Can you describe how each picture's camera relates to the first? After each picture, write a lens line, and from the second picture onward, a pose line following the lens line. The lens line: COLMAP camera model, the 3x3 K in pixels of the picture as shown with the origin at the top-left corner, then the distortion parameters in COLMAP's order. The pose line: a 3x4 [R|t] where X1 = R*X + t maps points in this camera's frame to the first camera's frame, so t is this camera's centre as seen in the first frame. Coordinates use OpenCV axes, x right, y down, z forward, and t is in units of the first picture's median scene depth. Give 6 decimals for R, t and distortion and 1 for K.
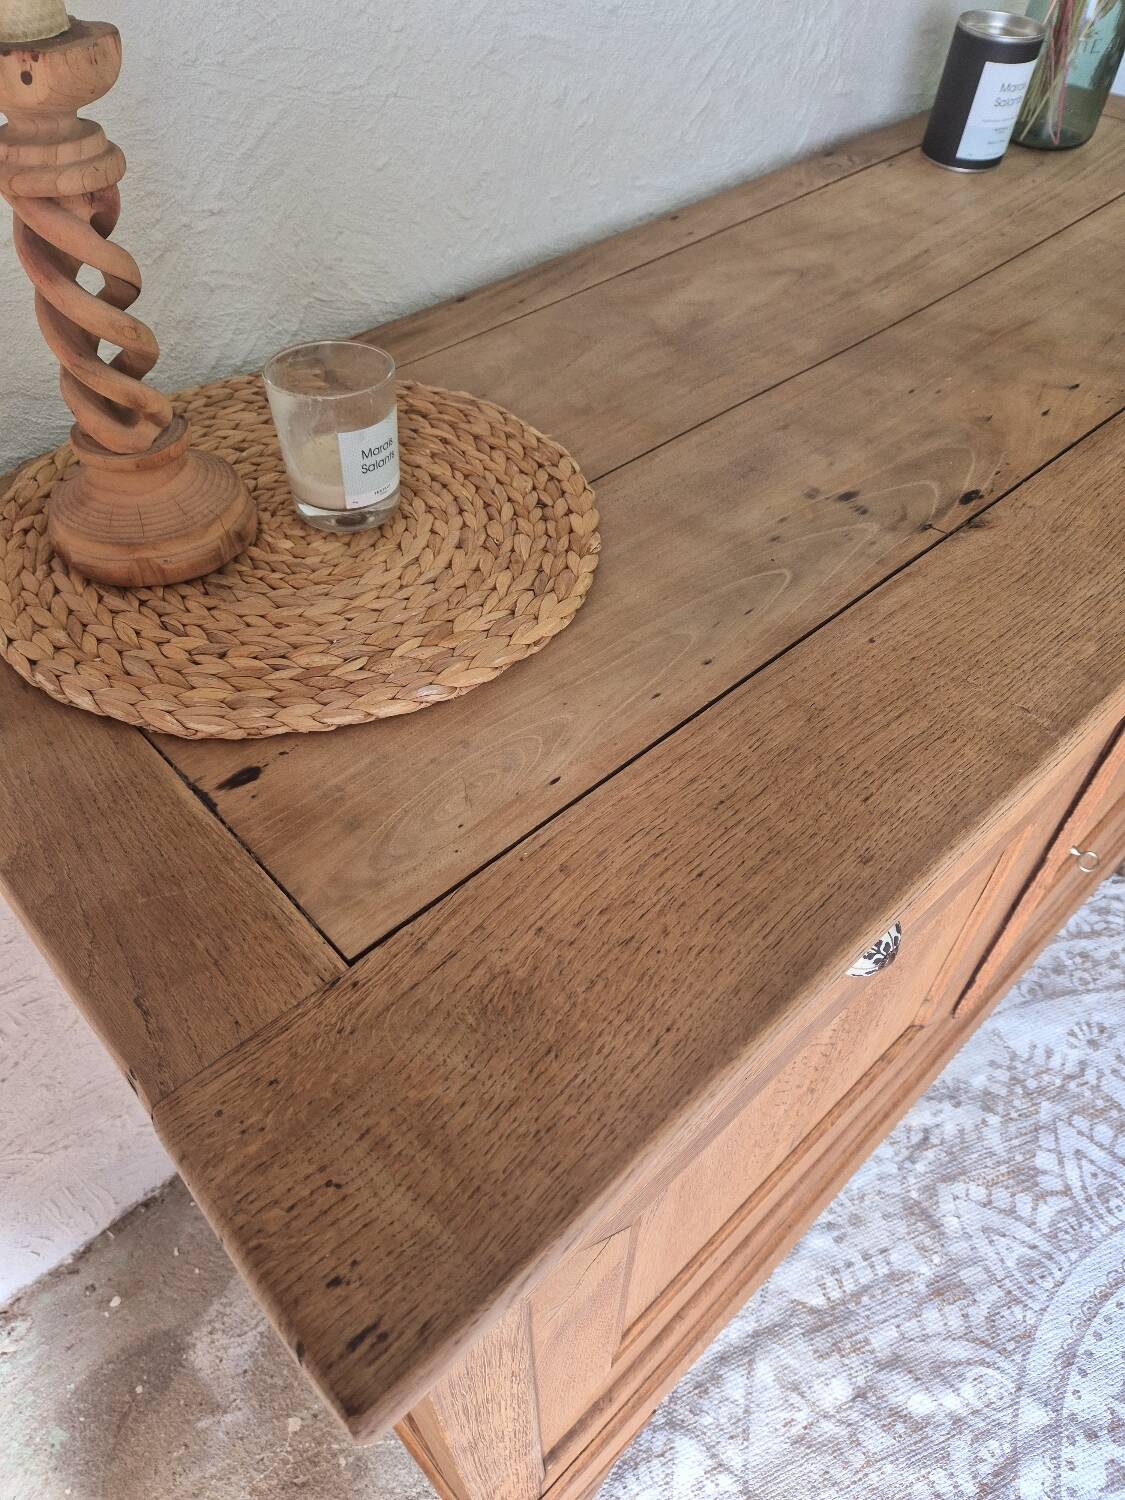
lens RADIAL K [[1010.8, 0, 549.1], [0, 1010.8, 735.1], [0, 0, 1]] dist [0.060371, -0.057175]
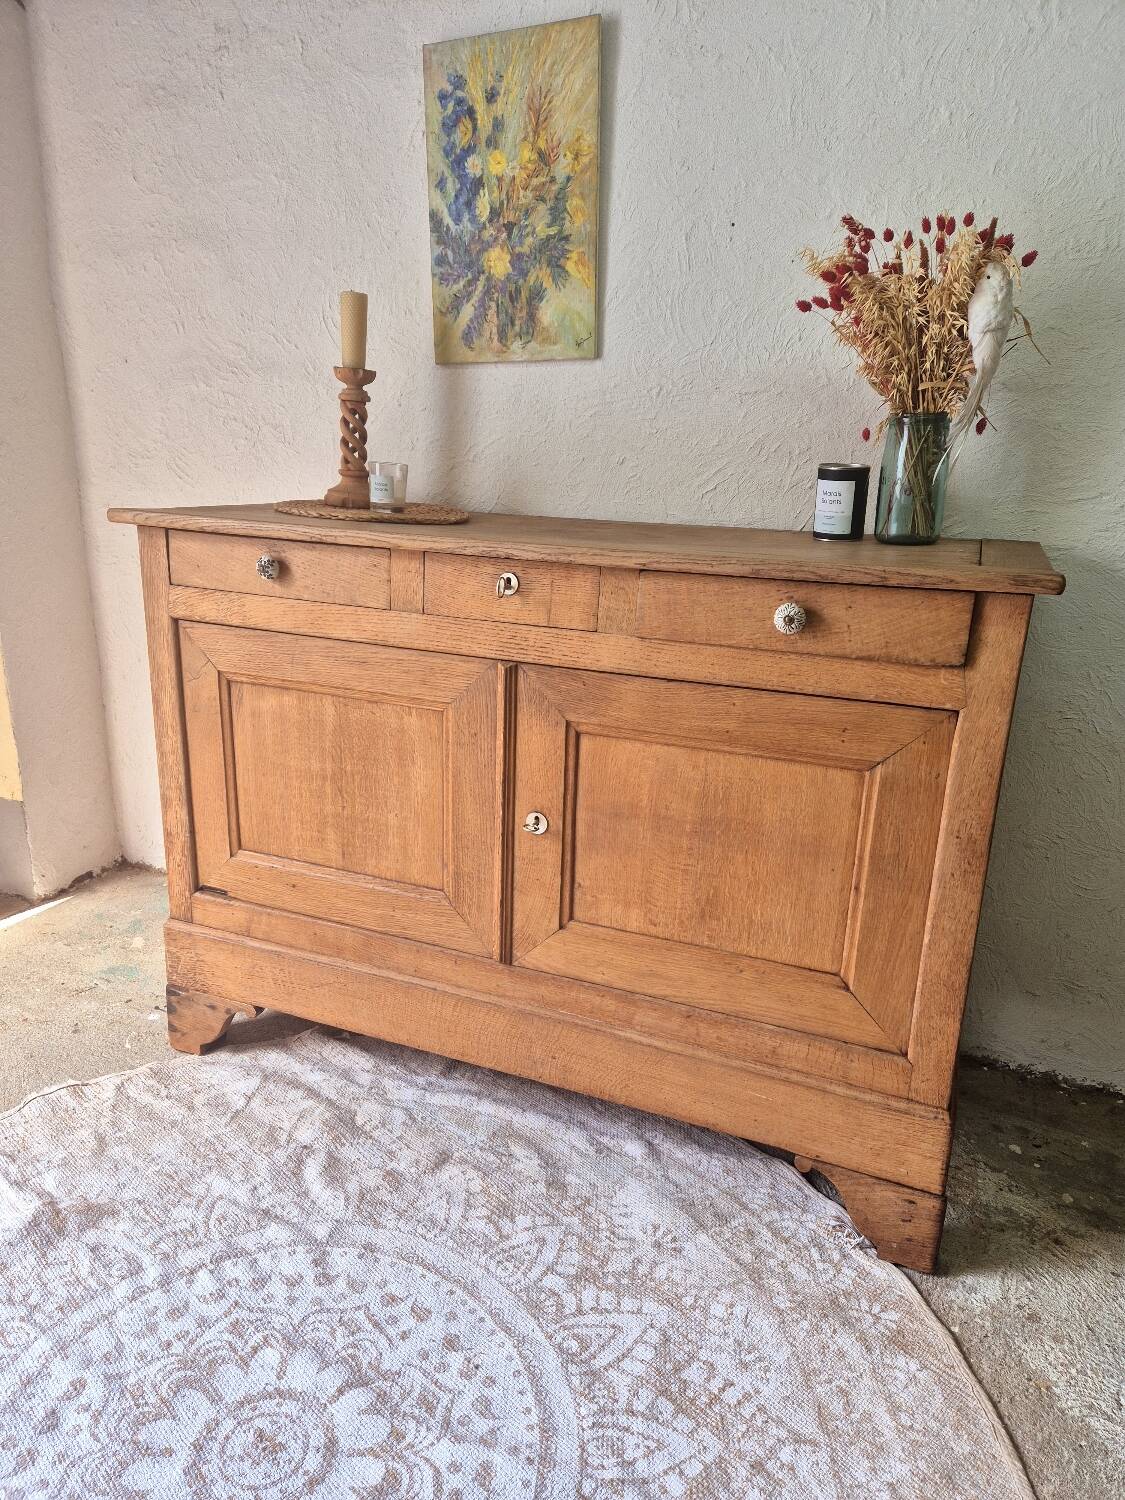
lens RADIAL K [[990.0, 0, 568.8], [0, 990.0, 751.8], [0, 0, 1]] dist [0.083882, -0.075214]
pose [[0.438495, 0.284771, -0.852425, 1.498820], [-0.680297, 0.724972, -0.107758, 0.132731], [0.587297, 0.627153, 0.511625, 0.130260]]
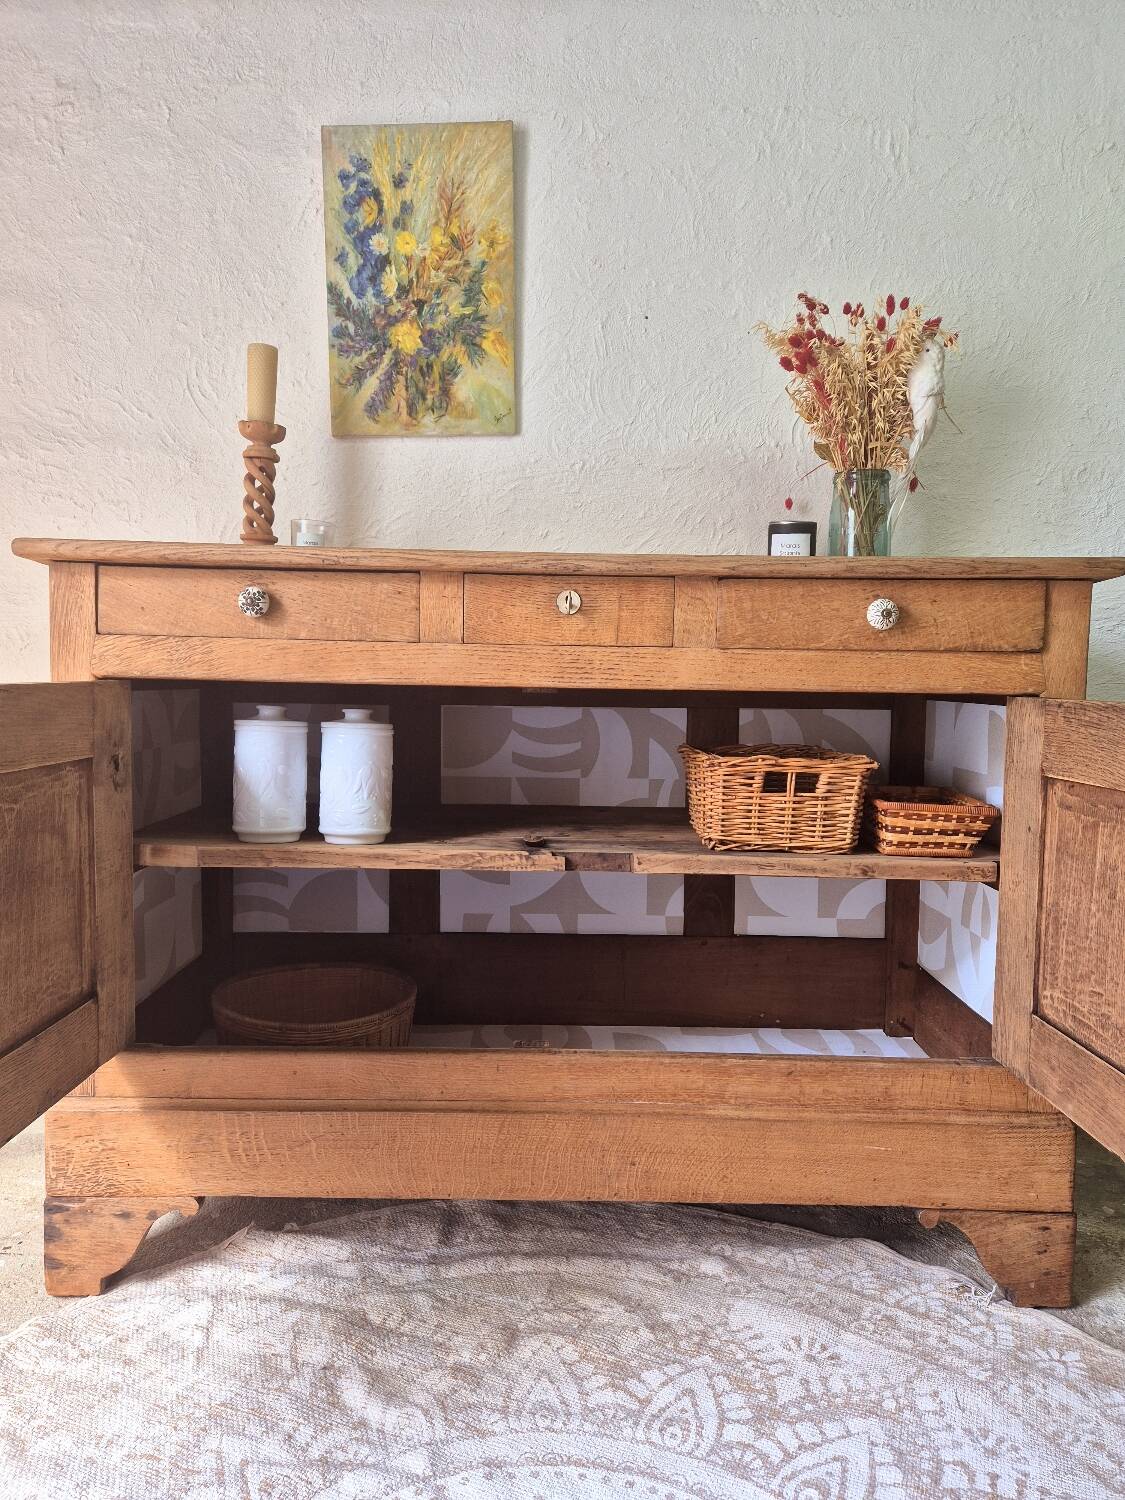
lens RADIAL K [[992.3, 0, 558.6], [0, 992.3, 742.5], [0, 0, 1]] dist [0.081429, -0.073144]
pose [[0.739426, 0.071333, -0.669449, 1.121298], [-0.505992, 0.714813, -0.482716, 0.554599], [0.444097, 0.695668, 0.564645, 0.056146]]
